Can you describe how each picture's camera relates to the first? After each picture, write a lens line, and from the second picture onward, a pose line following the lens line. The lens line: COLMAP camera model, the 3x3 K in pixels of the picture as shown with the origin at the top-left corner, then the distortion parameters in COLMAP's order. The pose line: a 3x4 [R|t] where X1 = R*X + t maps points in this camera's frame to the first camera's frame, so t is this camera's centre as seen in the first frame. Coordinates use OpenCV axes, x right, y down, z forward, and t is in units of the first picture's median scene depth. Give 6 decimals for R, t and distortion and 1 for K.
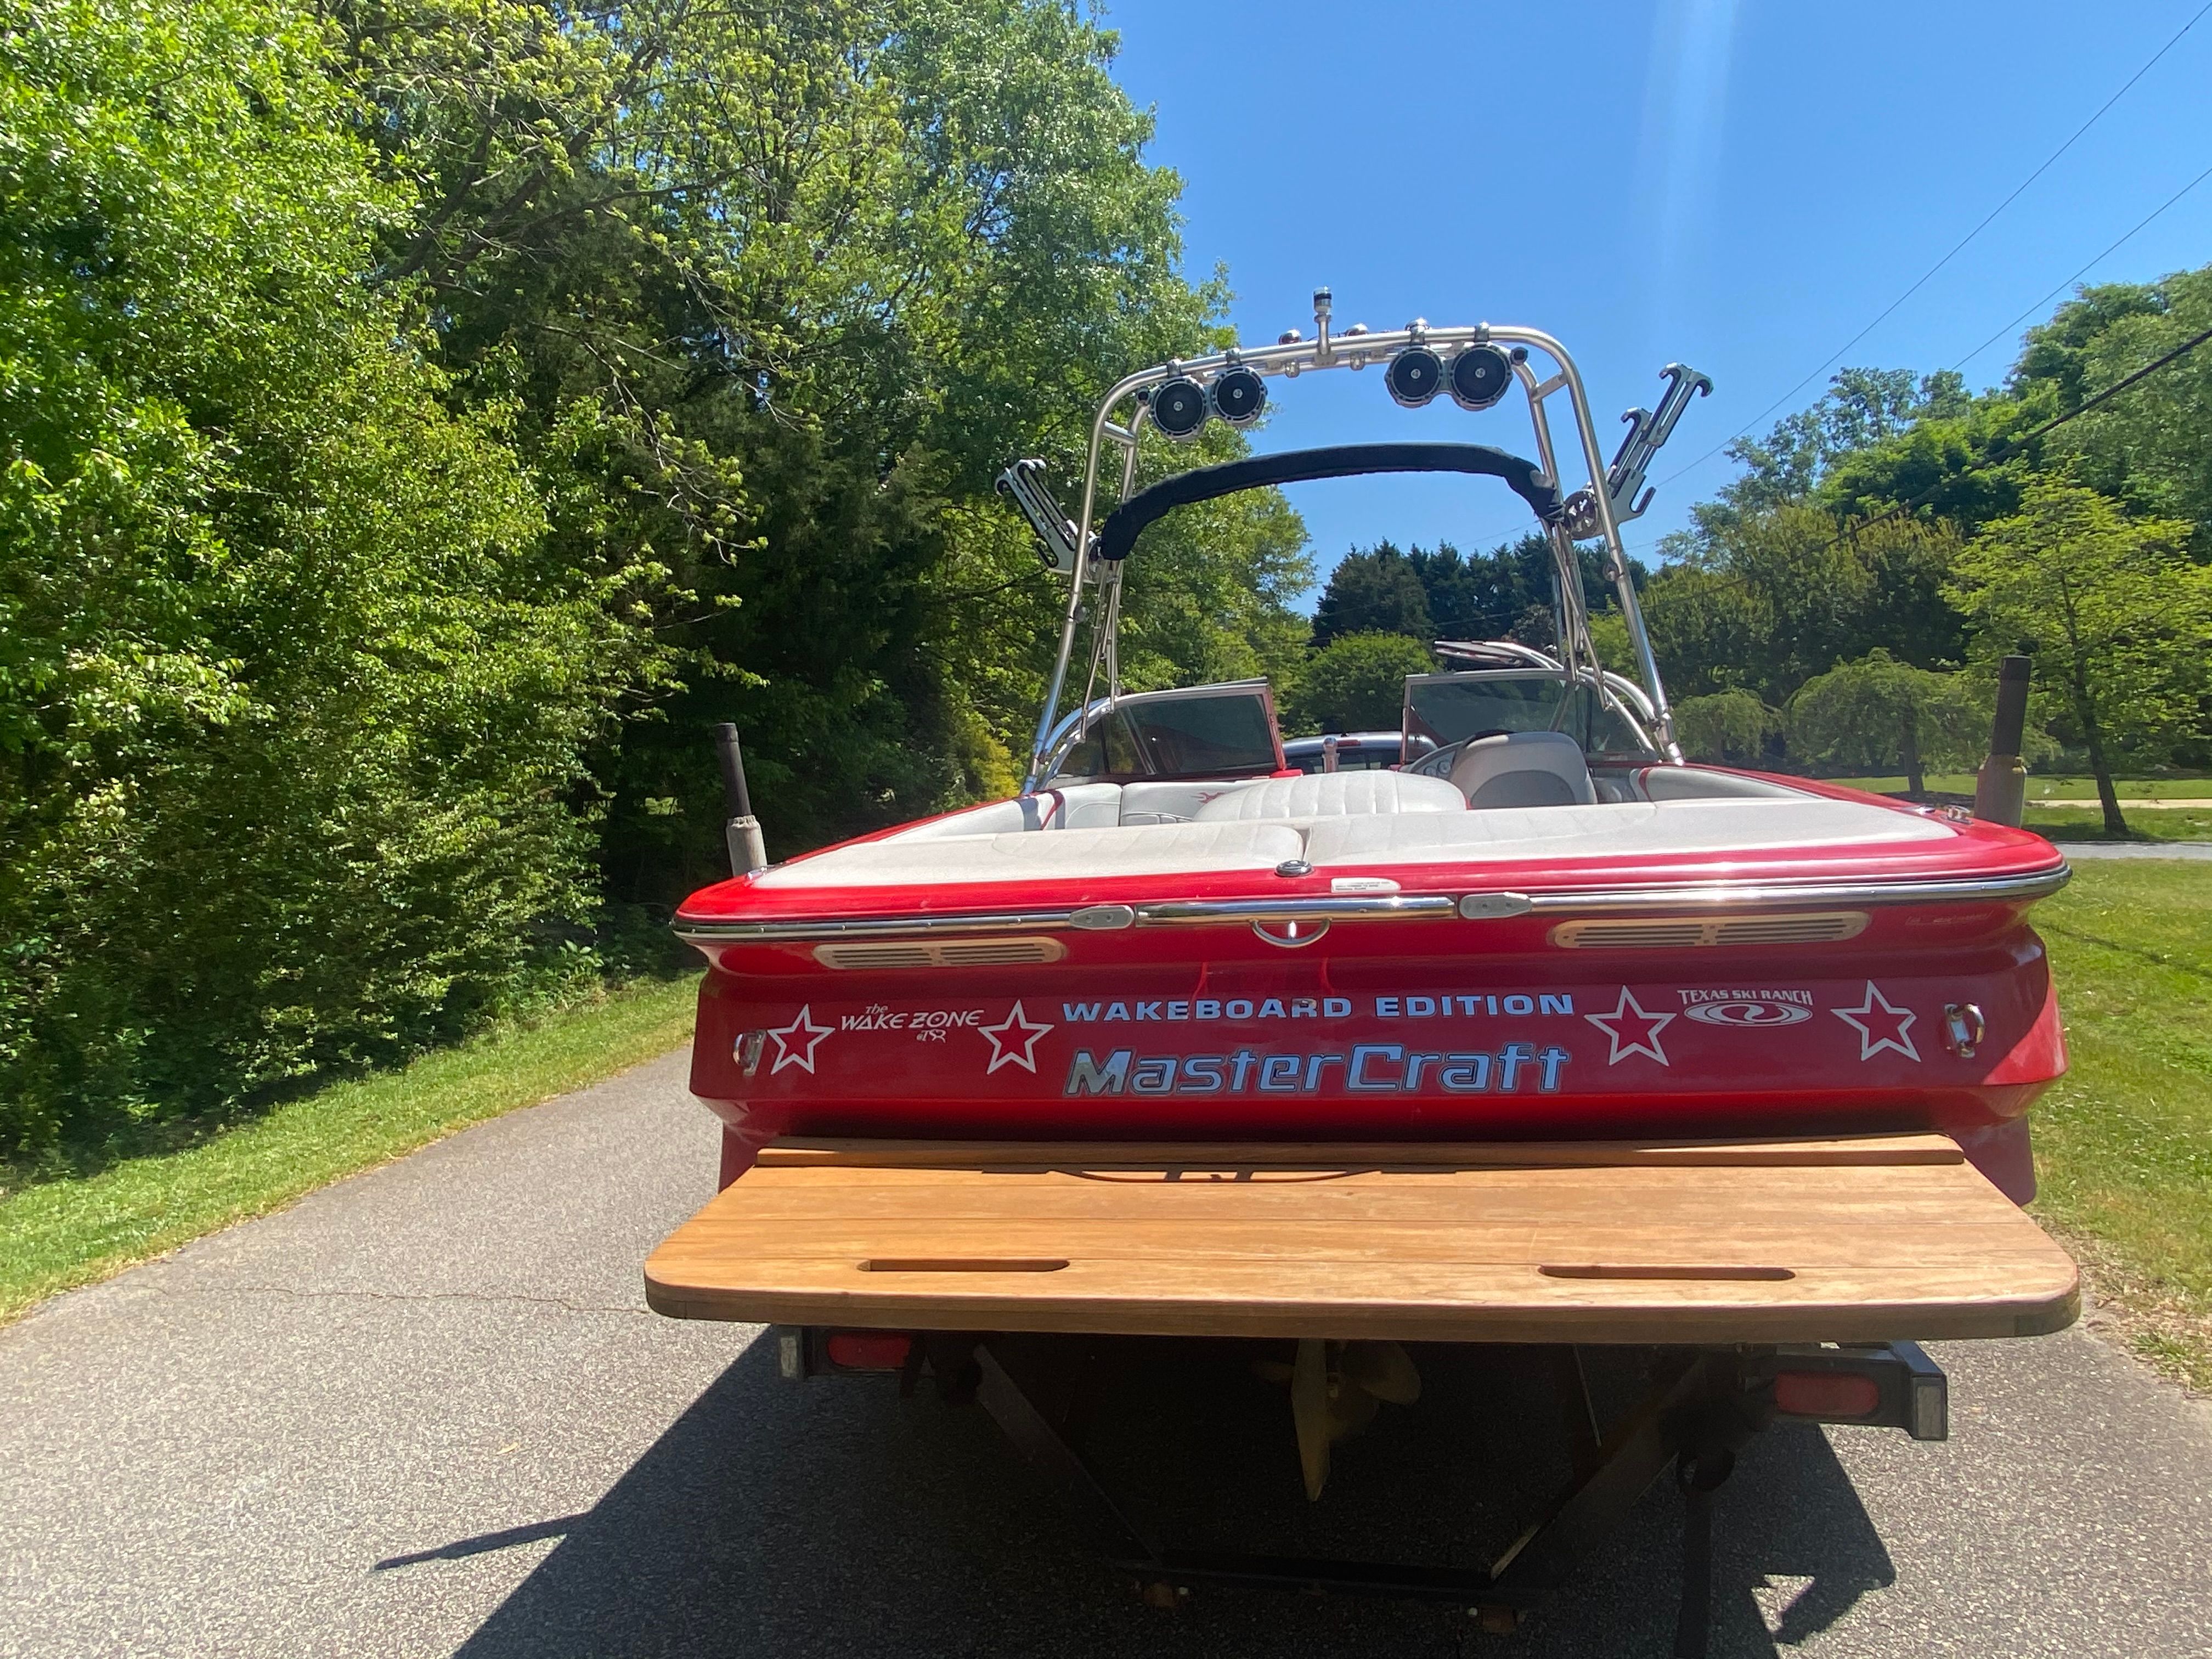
lens RADIAL K [[1372.0, 0, 1067.8], [0, 1372.0, 861.4], [0, 0, 1]] dist [0.019024, -0.029920]
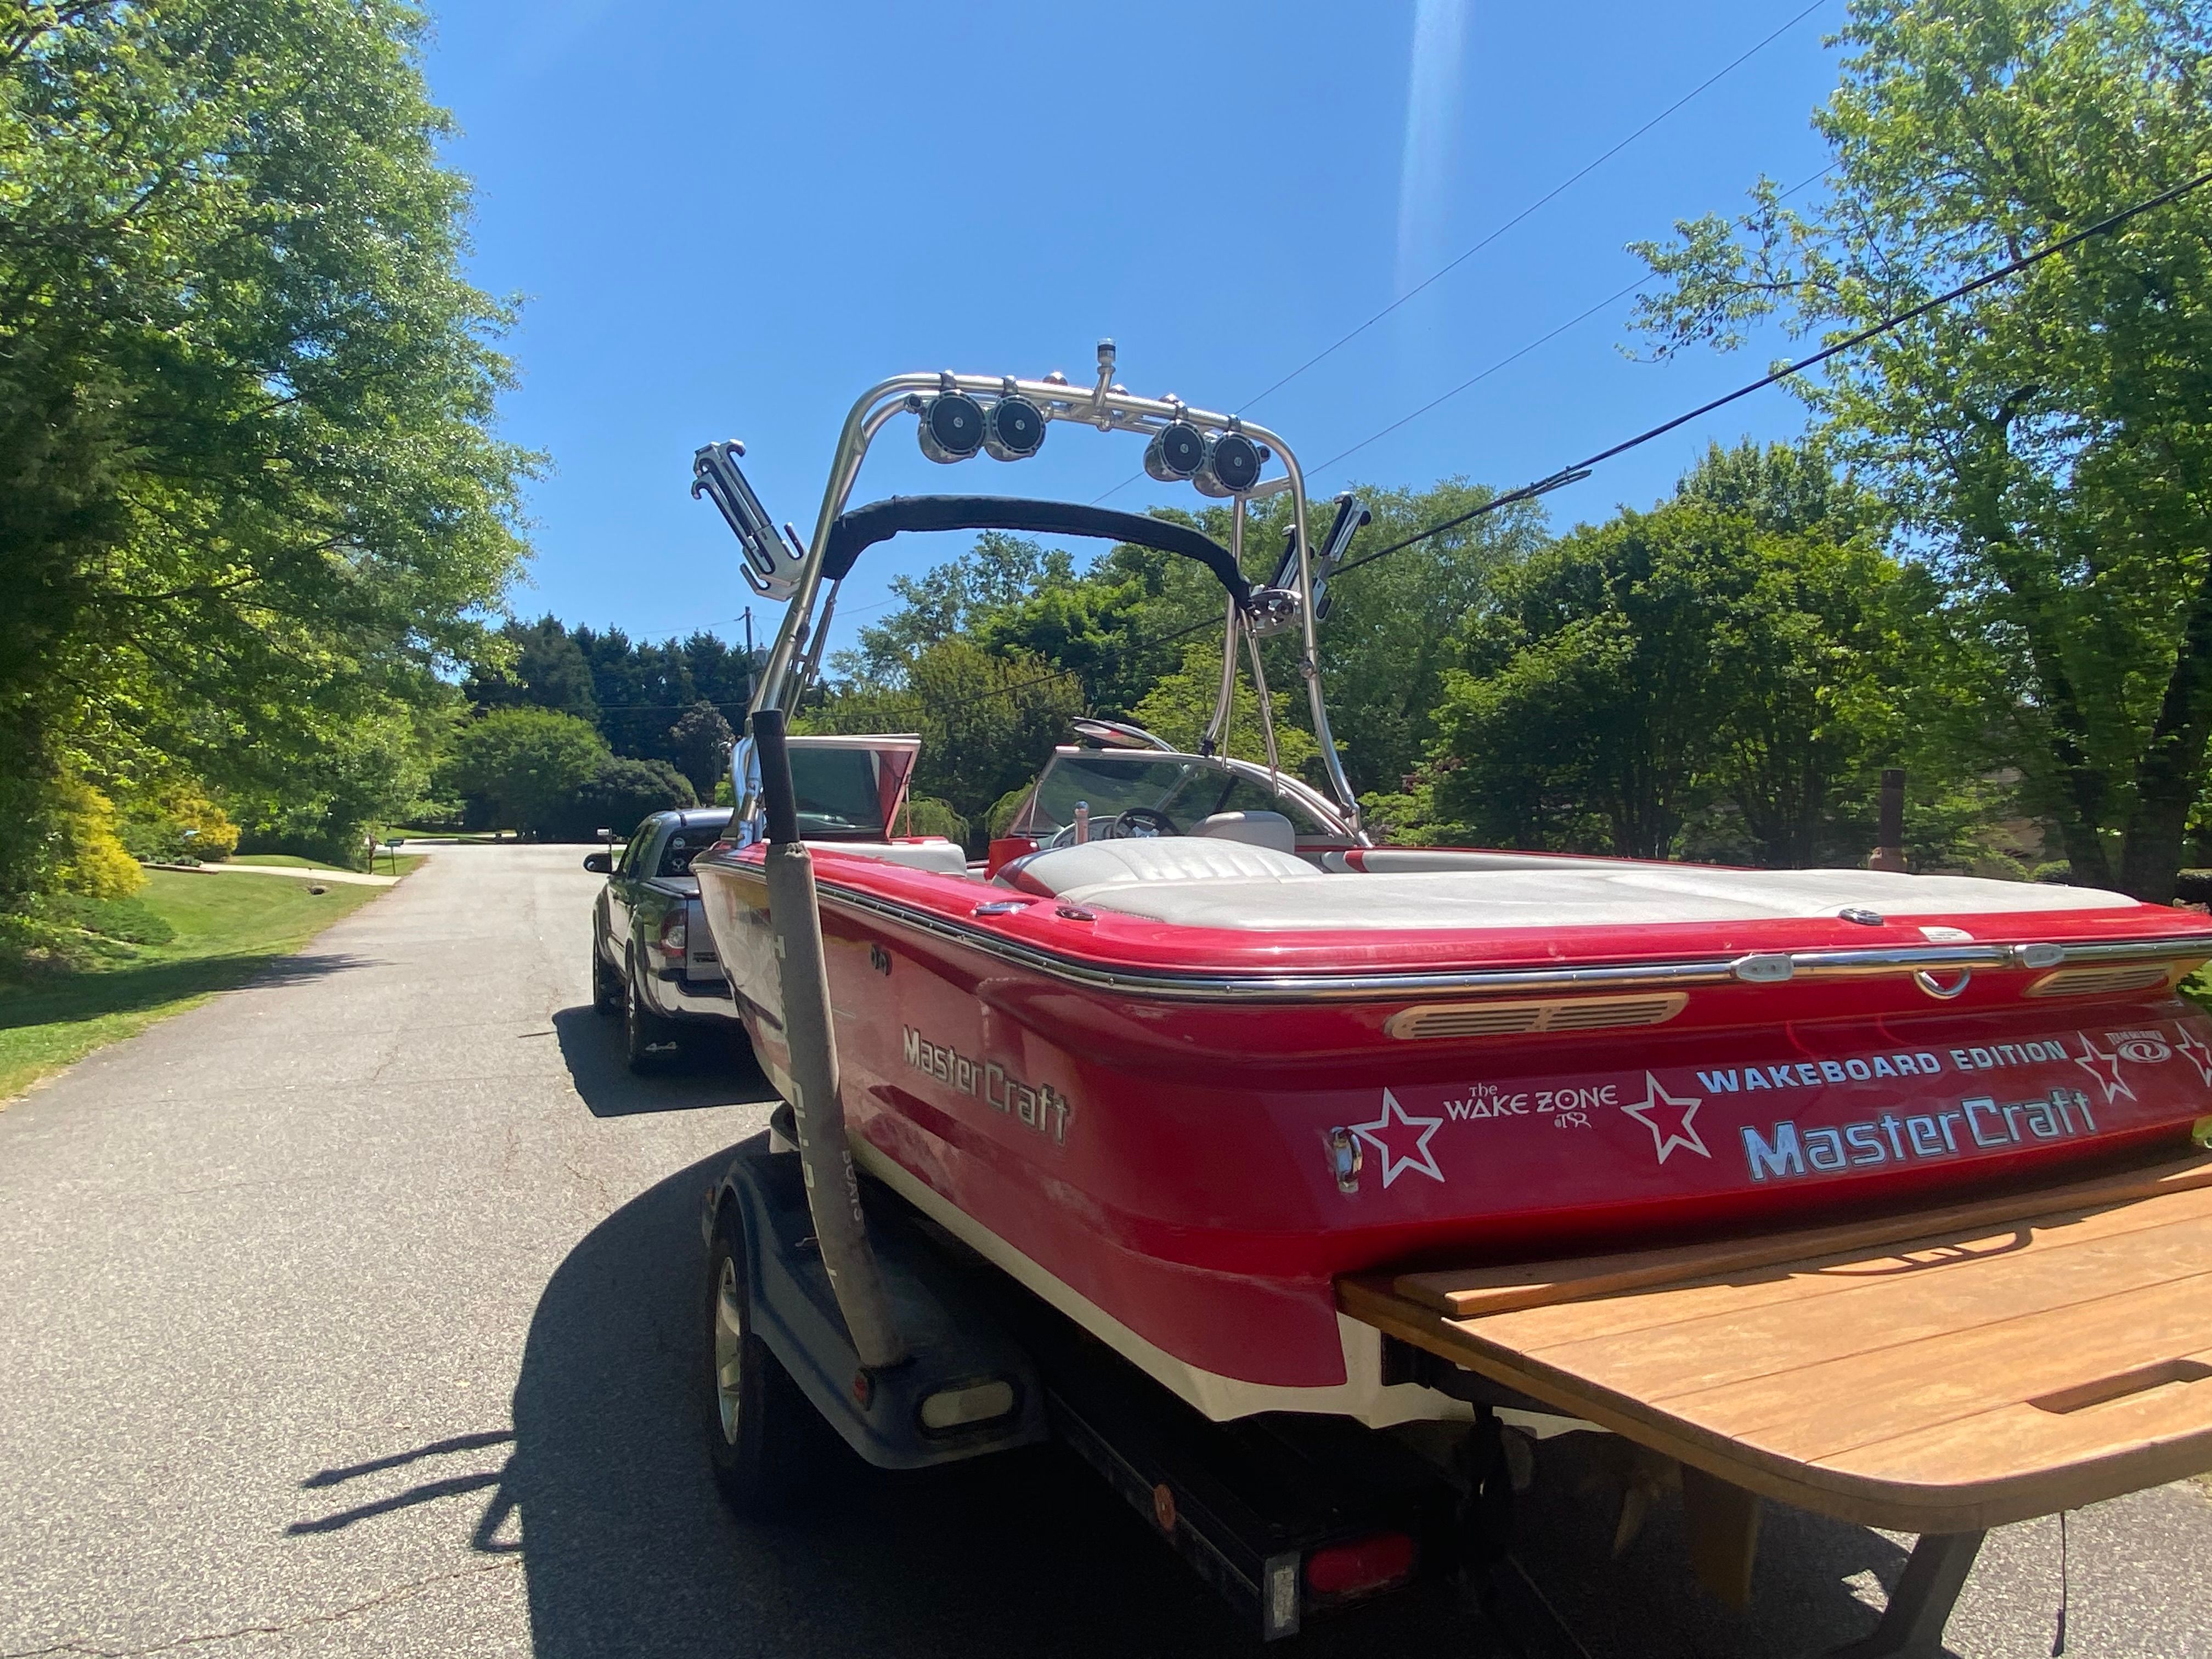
lens RADIAL K [[1381.8, 0, 1103.9], [0, 1381.8, 832.4], [0, 0, 1]] dist [0.016197, -0.019103]
pose [[0.803946, 0.066061, 0.591022, -0.079528], [-0.013513, 0.995584, -0.092899, 0.004152], [-0.594549, 0.066699, 0.801288, 0.052588]]
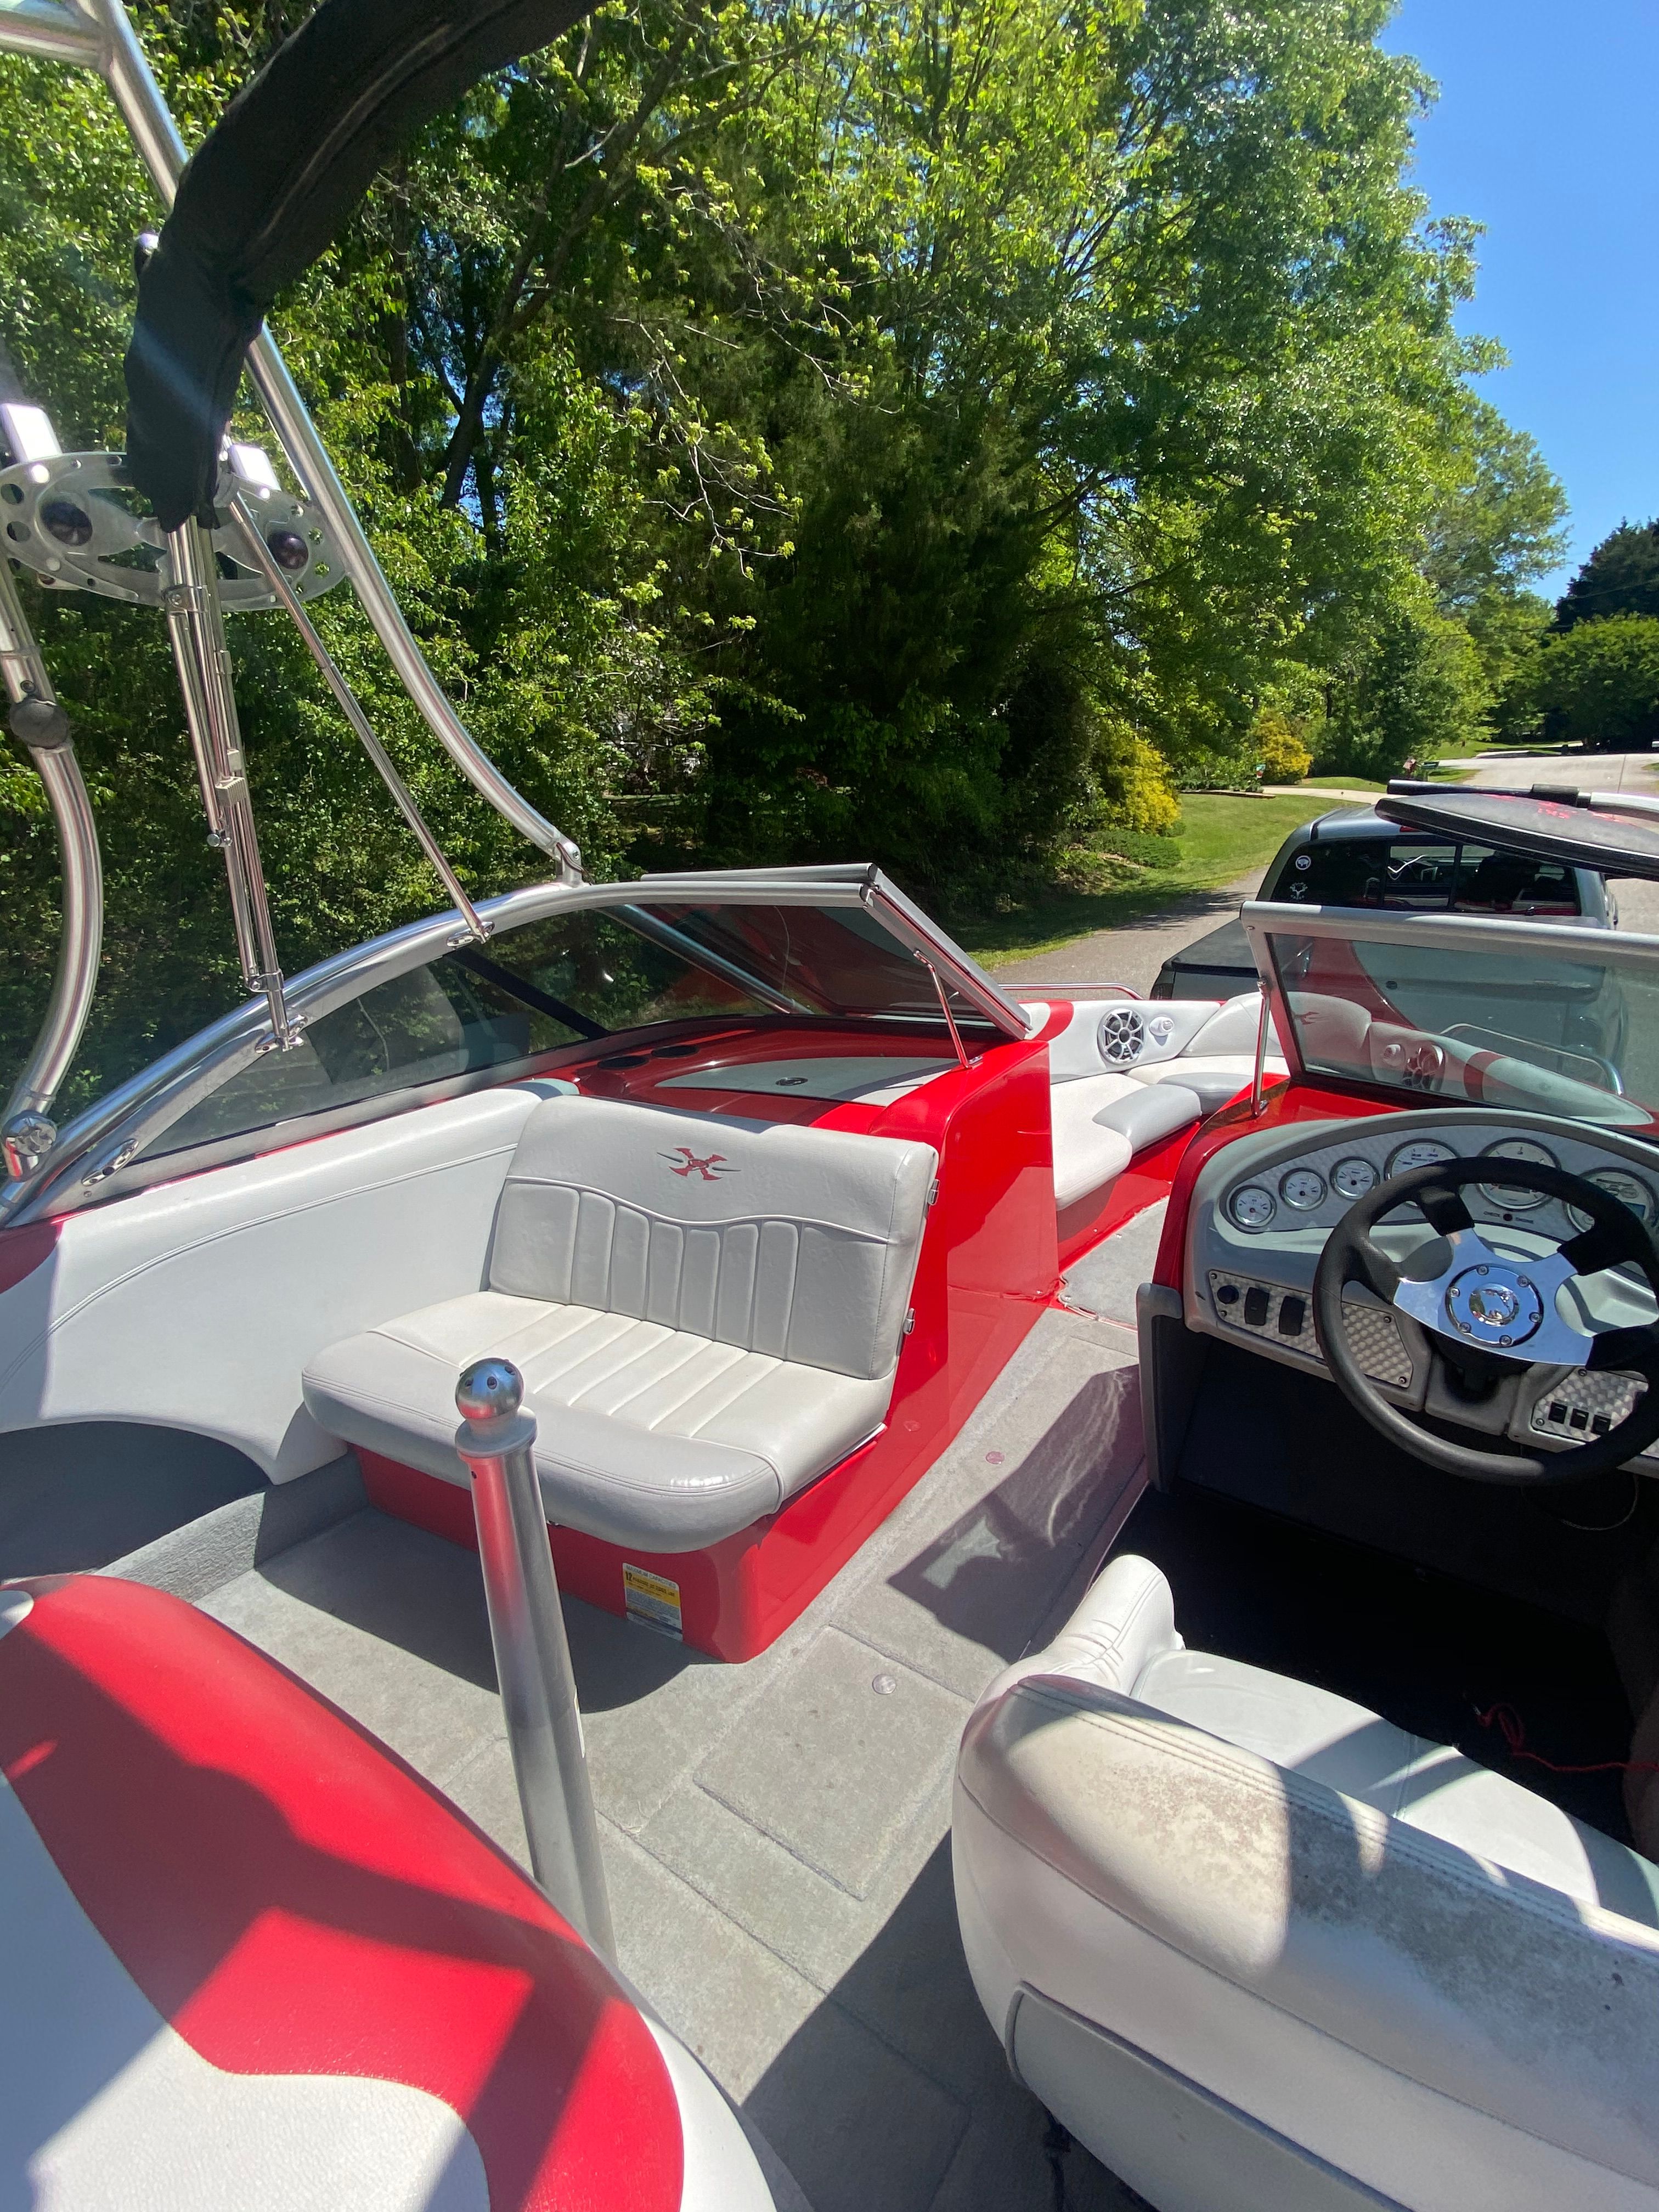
lens RADIAL K [[1002.3, 0, 812.4], [0, 1002.3, 1112.5], [0, 0, 1]] dist [0.005888, -0.014671]
pose [[0.912107, 0.151456, -0.380950, 0.066255], [-0.038546, 0.956820, 0.288115, -0.039762], [0.408137, -0.248107, 0.878560, 0.199908]]
